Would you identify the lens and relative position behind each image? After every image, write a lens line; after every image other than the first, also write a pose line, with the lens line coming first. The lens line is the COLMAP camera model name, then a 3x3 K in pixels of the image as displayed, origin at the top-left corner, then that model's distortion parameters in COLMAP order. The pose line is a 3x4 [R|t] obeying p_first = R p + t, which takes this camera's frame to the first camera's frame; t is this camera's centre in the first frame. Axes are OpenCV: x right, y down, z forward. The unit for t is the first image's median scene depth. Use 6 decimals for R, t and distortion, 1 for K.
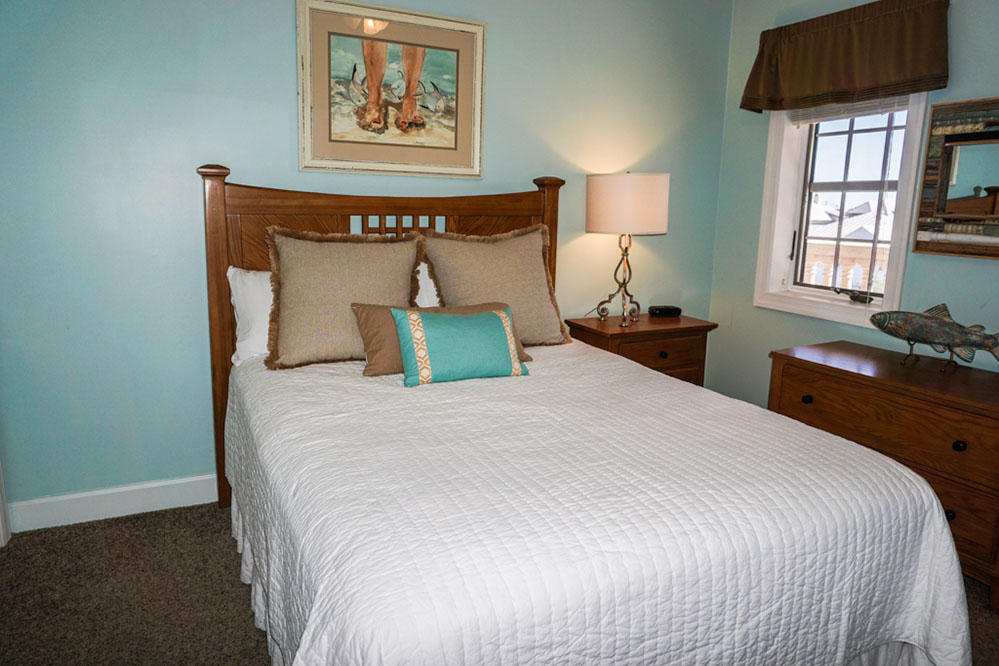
lens RADIAL K [[673.9, 0, 500.0], [0, 673.9, 332.5], [0, 0, 1]] dist [-0.004668, 0.011716]
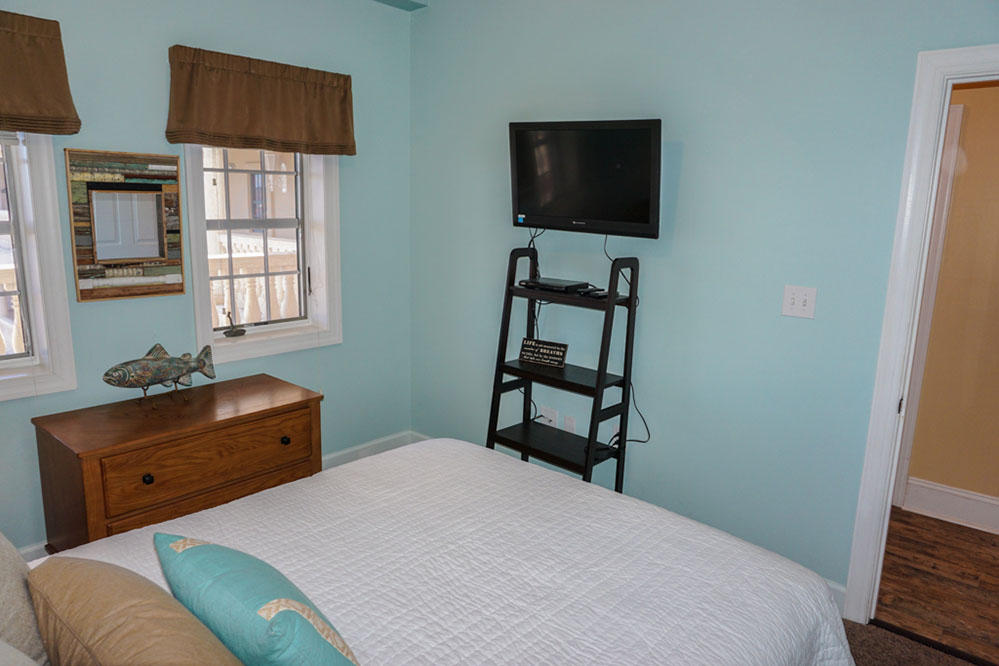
lens RADIAL K [[673.9, 0, 499.5], [0, 673.9, 329.4], [0, 0, 1]] dist [-0.004668, 0.011716]
pose [[-0.359913, -0.214670, 0.907953, -0.495046], [0.137911, 0.950238, 0.279336, -0.281882], [-0.922737, 0.225754, -0.312397, 0.806492]]
